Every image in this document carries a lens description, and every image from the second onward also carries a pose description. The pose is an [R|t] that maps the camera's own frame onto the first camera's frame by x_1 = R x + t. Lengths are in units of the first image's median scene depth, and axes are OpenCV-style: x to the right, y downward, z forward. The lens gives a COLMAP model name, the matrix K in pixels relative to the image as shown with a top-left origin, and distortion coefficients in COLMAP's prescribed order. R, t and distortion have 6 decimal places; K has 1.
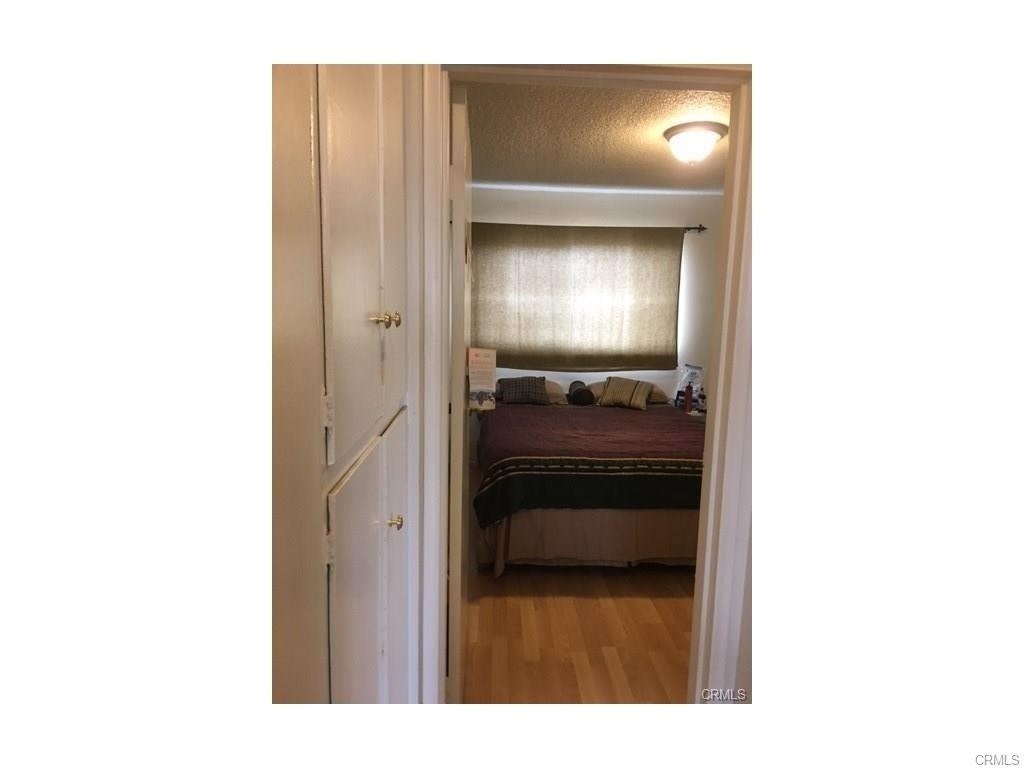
lens RADIAL K [[540.8, 0, 512.3], [0, 540.8, 378.9], [0, 0, 1]] dist [0.045589, -0.000624]
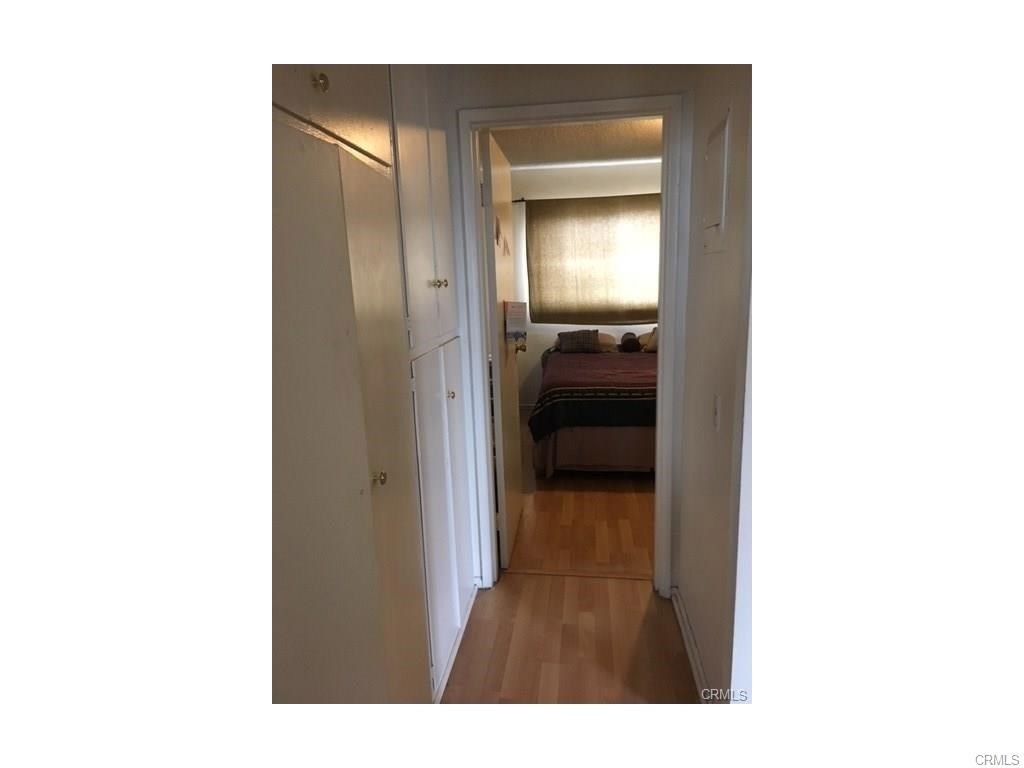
lens RADIAL K [[540.8, 0, 510.6], [0, 540.8, 383.8], [0, 0, 1]] dist [0.045589, -0.000624]
pose [[0.983885, -0.023028, -0.177313, 0.079095], [0.035260, 0.997186, 0.066151, 0.028802], [0.175291, -0.071337, 0.981929, -0.193136]]
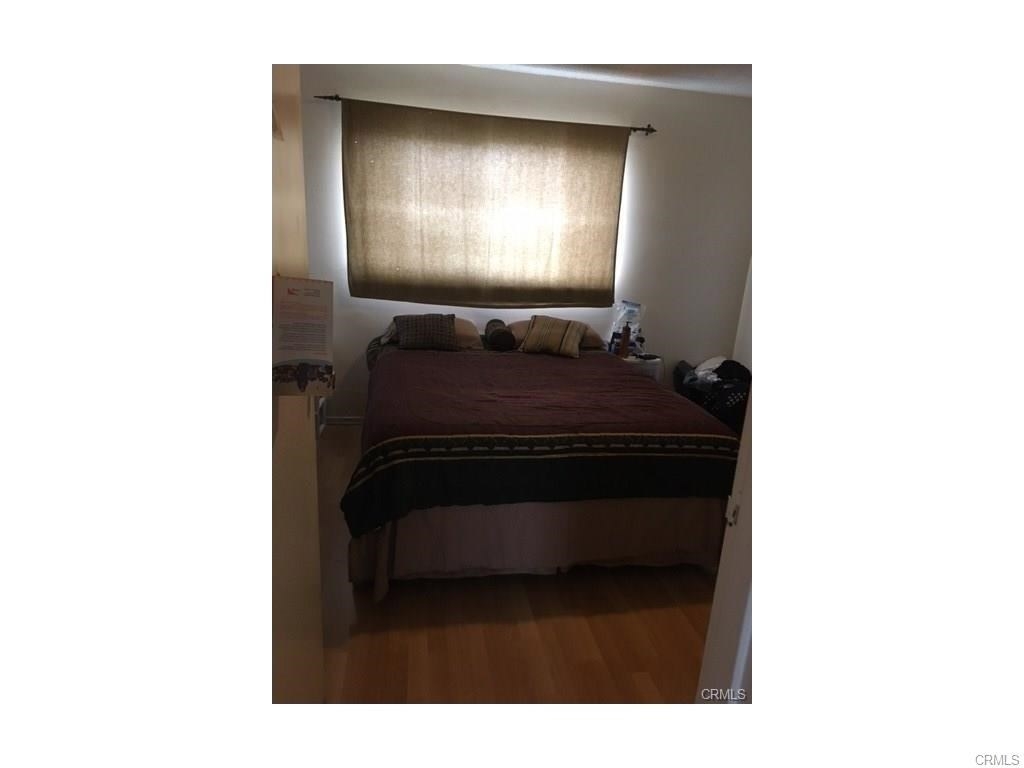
lens RADIAL K [[540.8, 0, 514.9], [0, 540.8, 376.7], [0, 0, 1]] dist [0.045589, -0.000624]
pose [[0.988530, -0.004137, 0.150970, 0.027713], [-0.015064, 0.991939, 0.125817, -0.013921], [-0.150274, -0.126648, 0.980499, 0.199939]]
